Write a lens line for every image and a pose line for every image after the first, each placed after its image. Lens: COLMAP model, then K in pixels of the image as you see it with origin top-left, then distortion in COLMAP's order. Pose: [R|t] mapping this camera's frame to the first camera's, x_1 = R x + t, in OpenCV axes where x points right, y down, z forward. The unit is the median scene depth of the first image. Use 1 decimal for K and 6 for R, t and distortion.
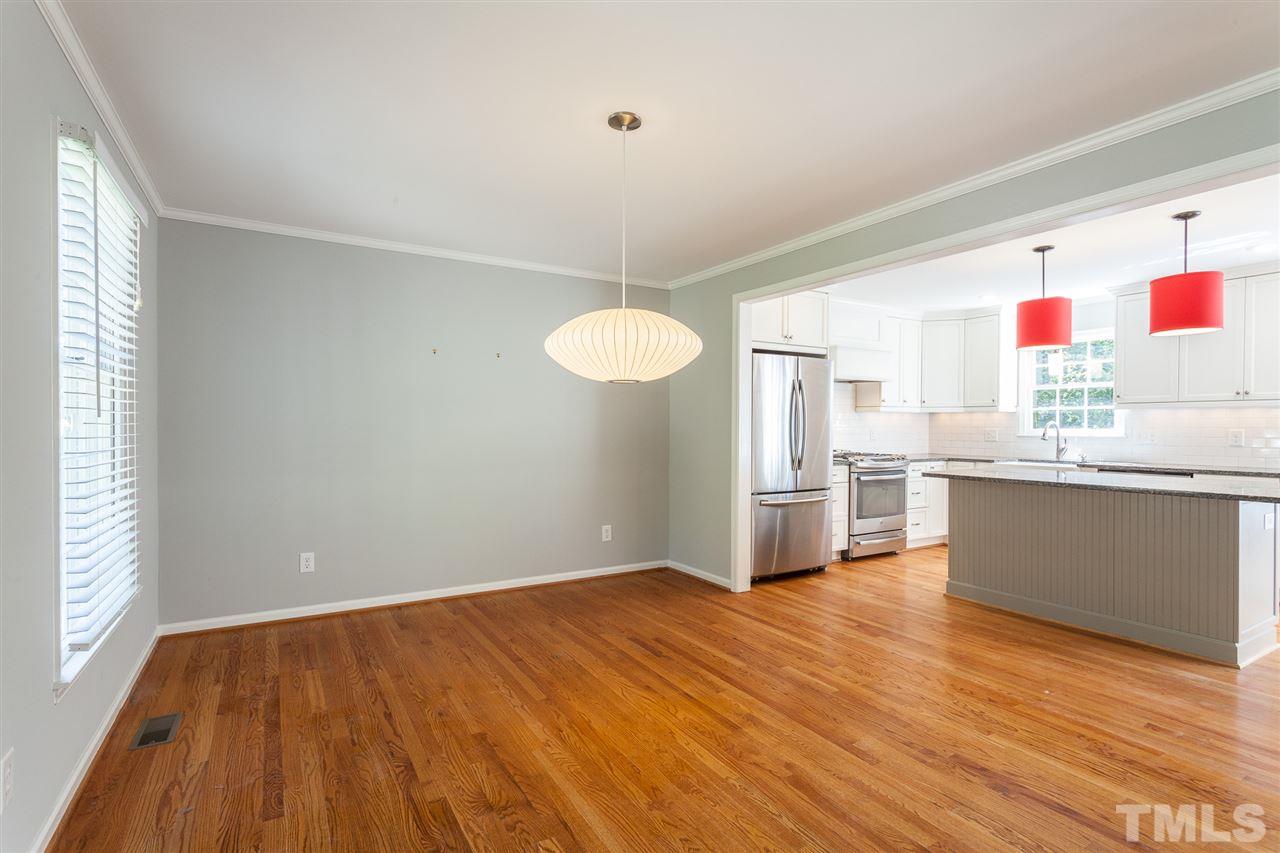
lens RADIAL K [[609.0, 0, 640.0], [0, 609.0, 426.5], [0, 0, 1]] dist [0.000746, 0.000265]
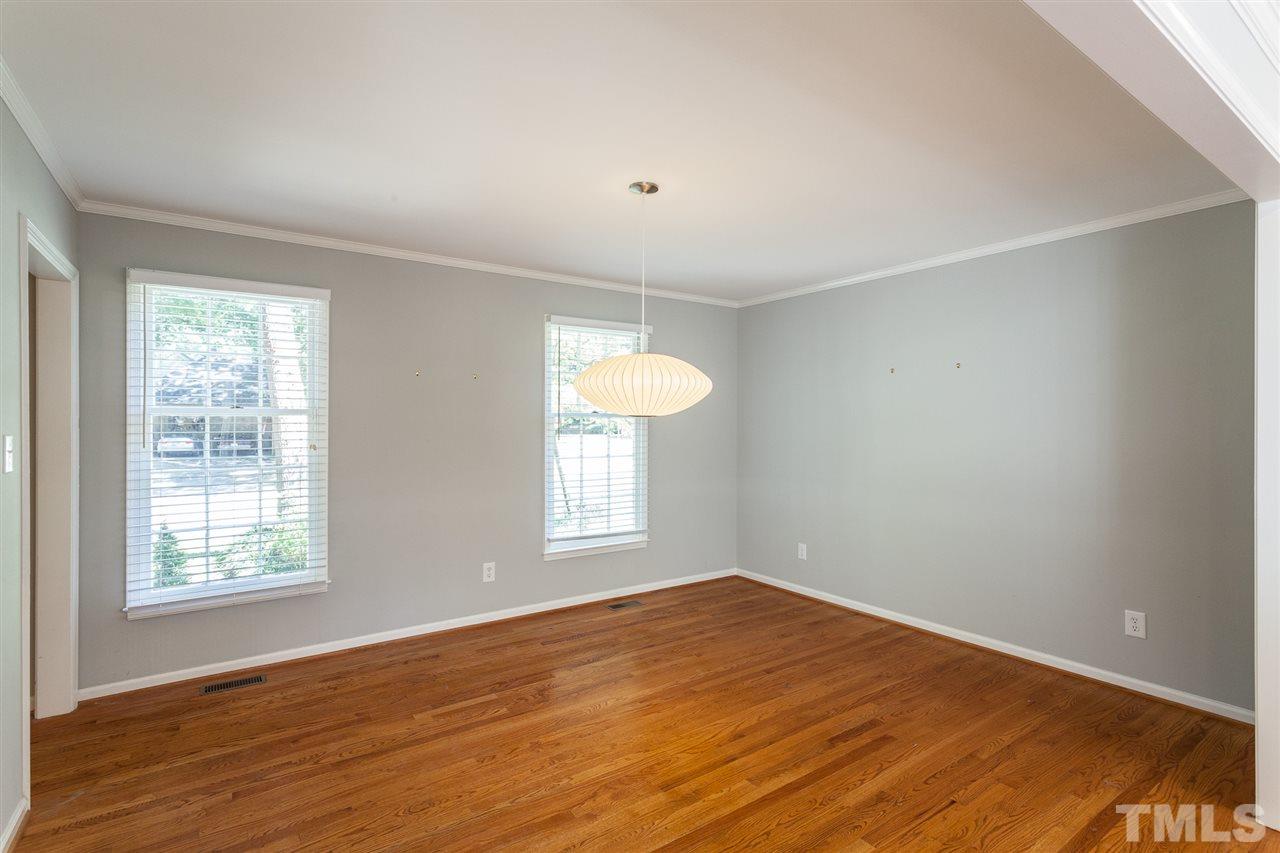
lens RADIAL K [[609.0, 0, 640.0], [0, 609.0, 426.5], [0, 0, 1]] dist [0.000746, 0.000265]
pose [[0.071719, 0.001728, -0.997423, 0.844926], [0.000940, 0.999998, 0.001800, -0.048354], [0.997424, -0.001067, 0.071717, 0.696484]]
